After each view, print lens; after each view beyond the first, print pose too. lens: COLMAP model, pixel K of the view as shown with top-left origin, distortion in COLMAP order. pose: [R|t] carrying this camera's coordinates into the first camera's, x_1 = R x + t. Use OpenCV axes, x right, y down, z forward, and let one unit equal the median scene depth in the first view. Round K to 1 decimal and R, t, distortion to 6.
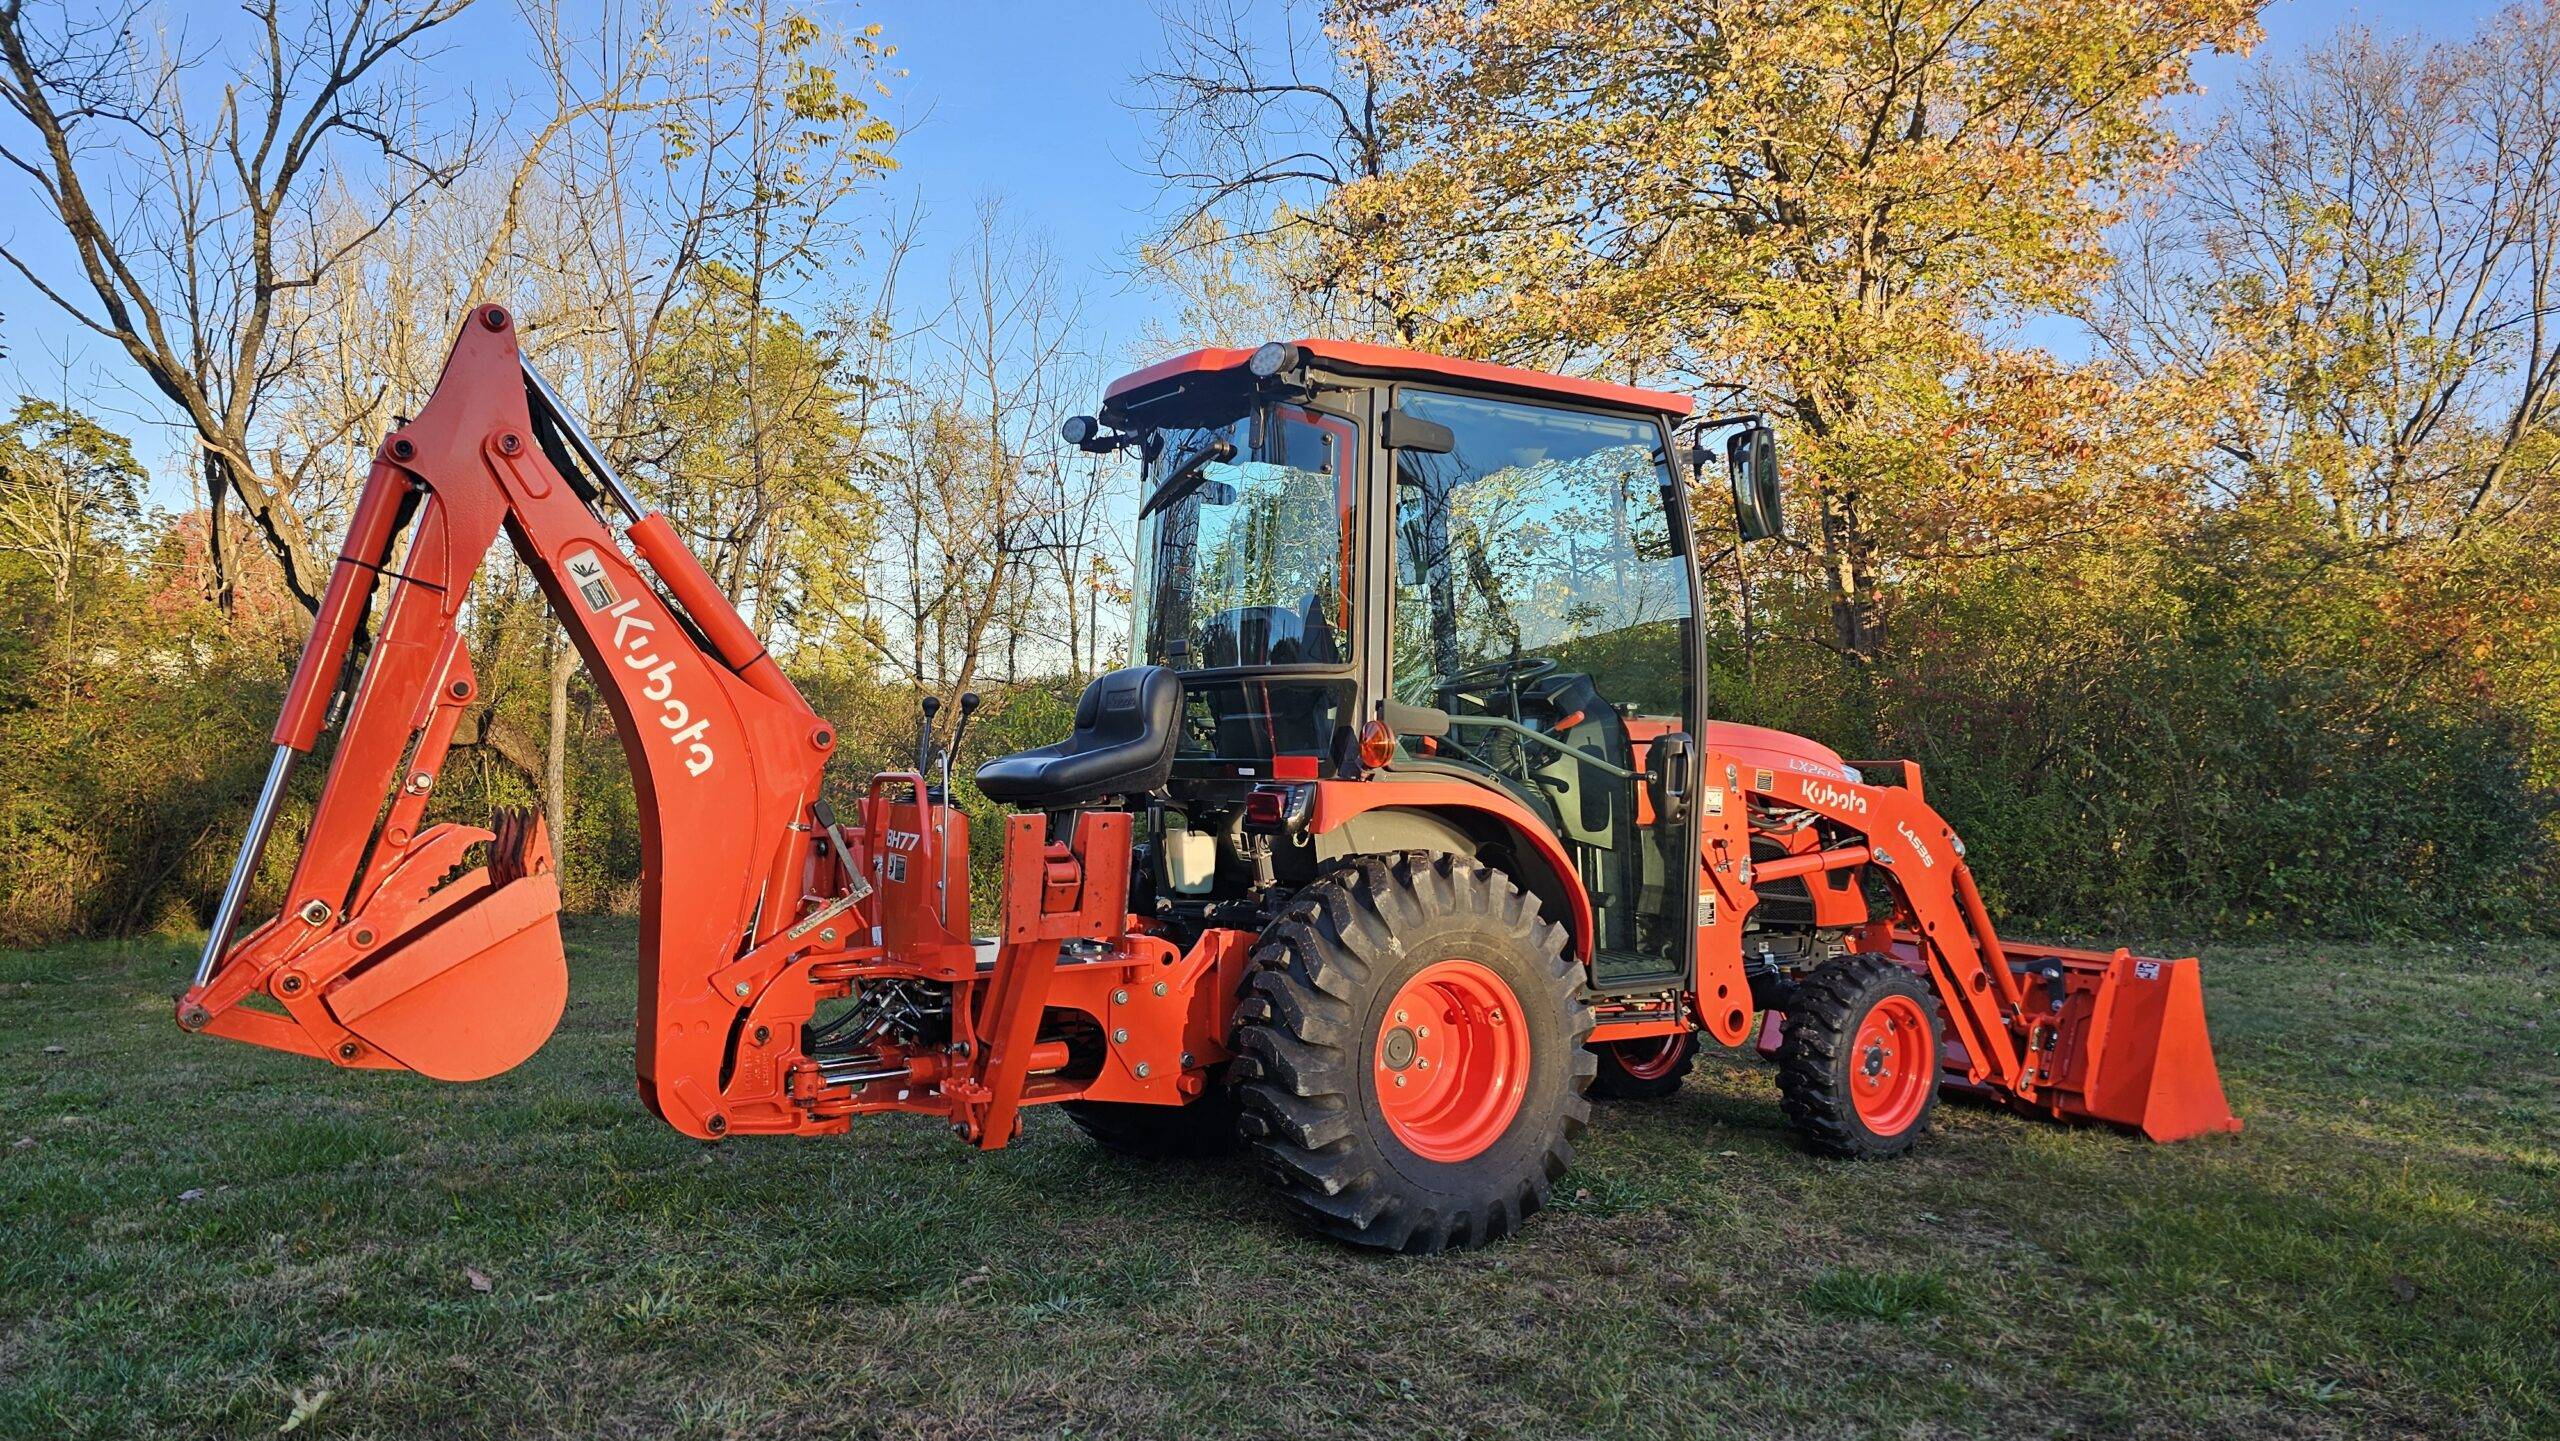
lens RADIAL K [[1703.5, 0, 1271.6], [0, 1703.5, 734.3], [0, 0, 1]] dist [0.063674, -0.056976]
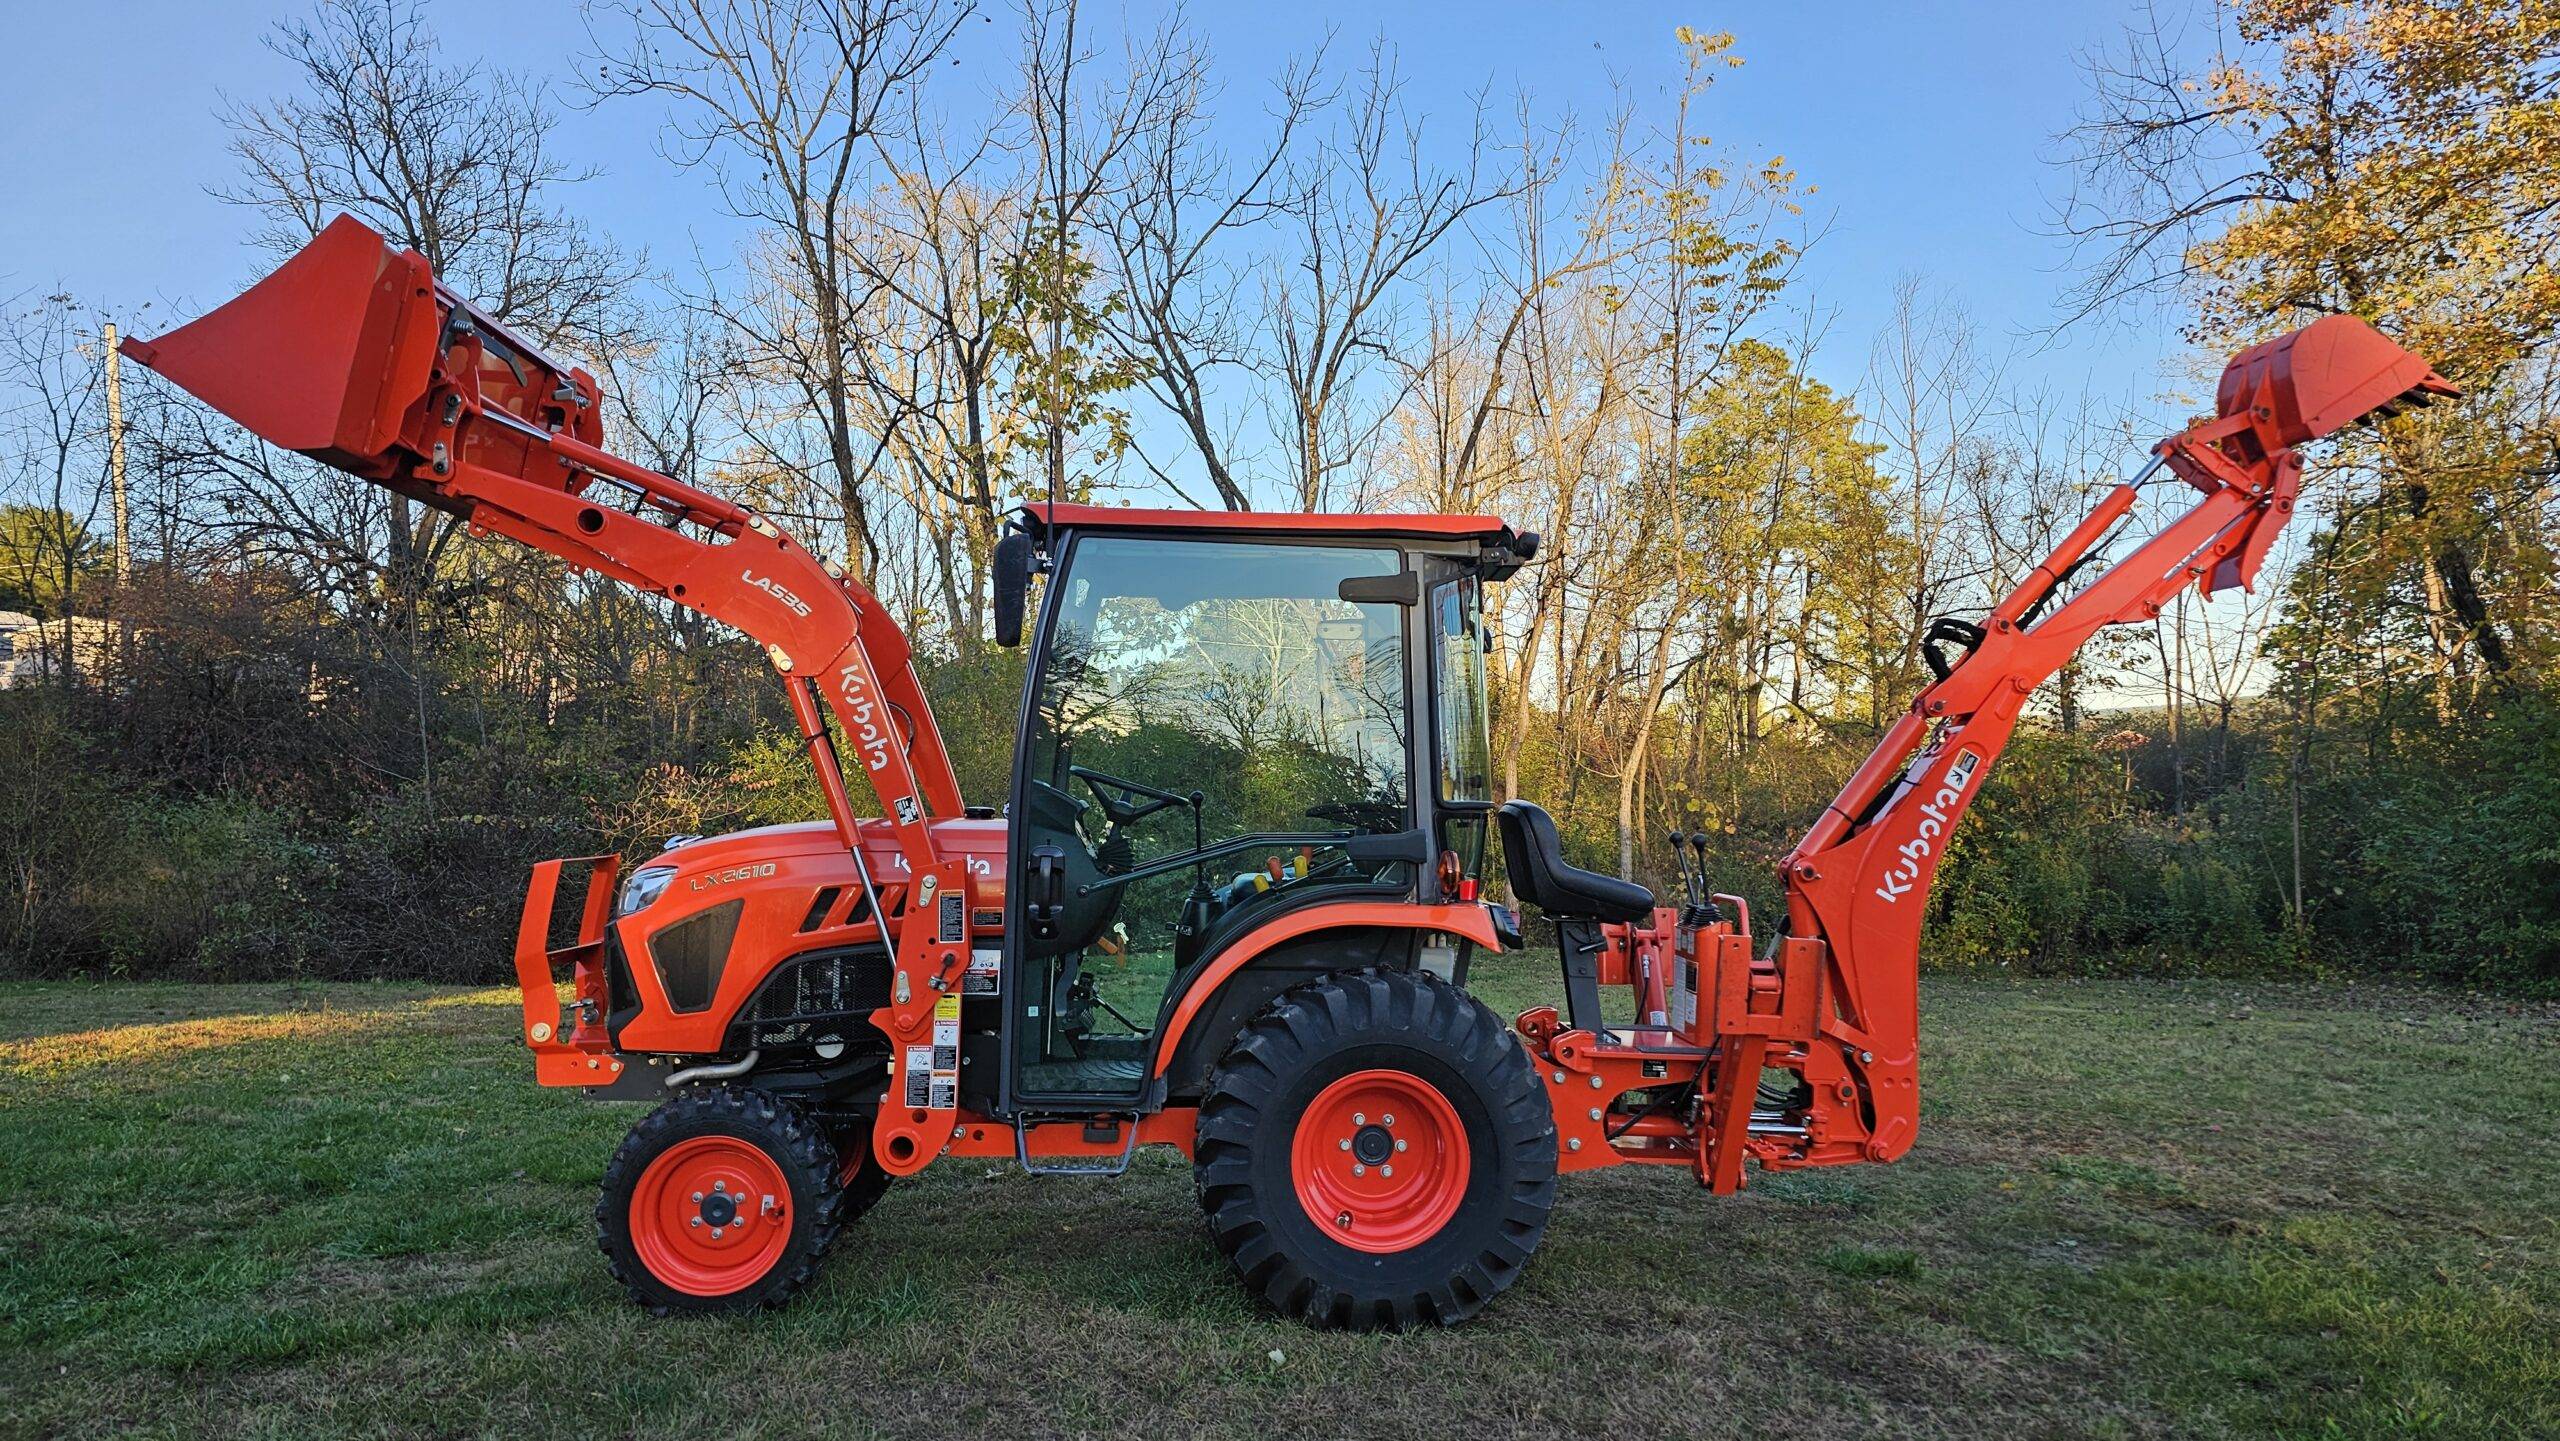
lens RADIAL K [[1703.5, 0, 1297.0], [0, 1703.5, 744.0], [0, 0, 1]] dist [0.063674, -0.056976]
pose [[0.820259, -0.023907, -0.571492, 0.165635], [0.013602, 0.999659, -0.022297, -0.017204], [0.571830, 0.010516, 0.820305, -0.096234]]
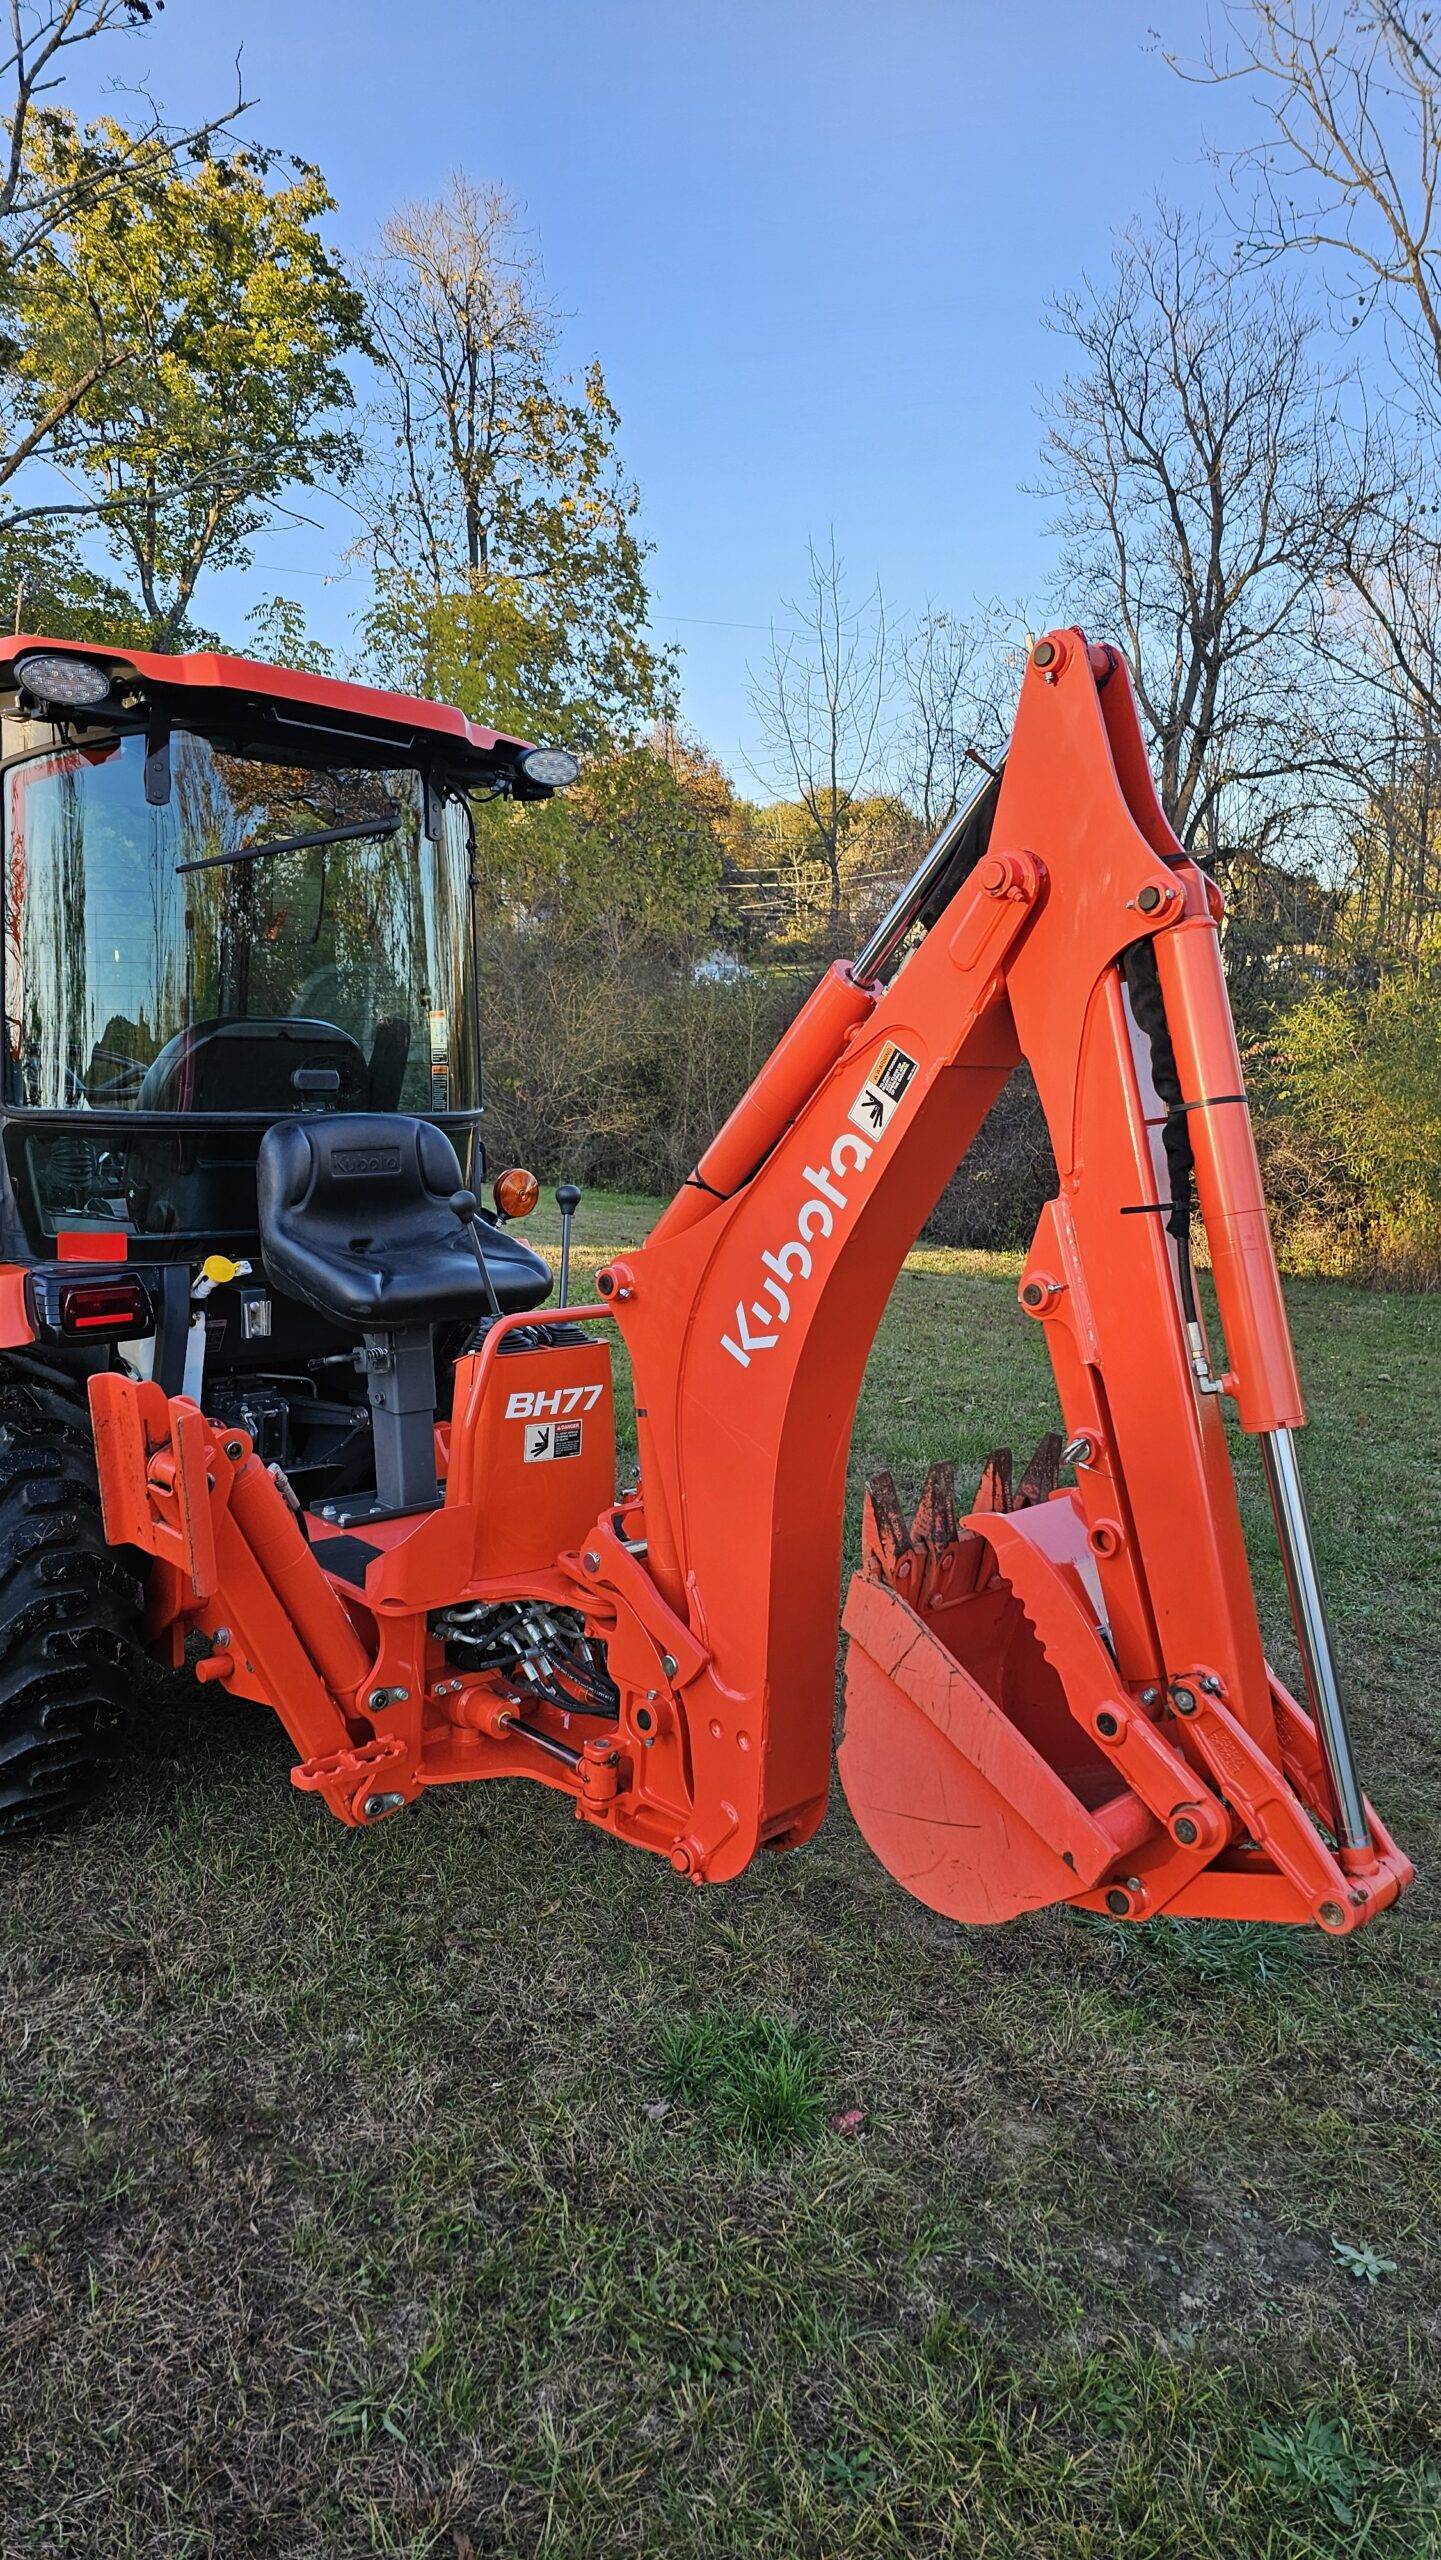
lens RADIAL K [[1703.5, 0, 705.3], [0, 1703.5, 1282.6], [0, 0, 1]] dist [0.063674, -0.056976]
pose [[0.107607, 0.134187, -0.985096, 0.216080], [-0.010334, 0.990947, 0.133855, -0.020646], [0.994140, -0.004224, 0.108020, 0.189410]]
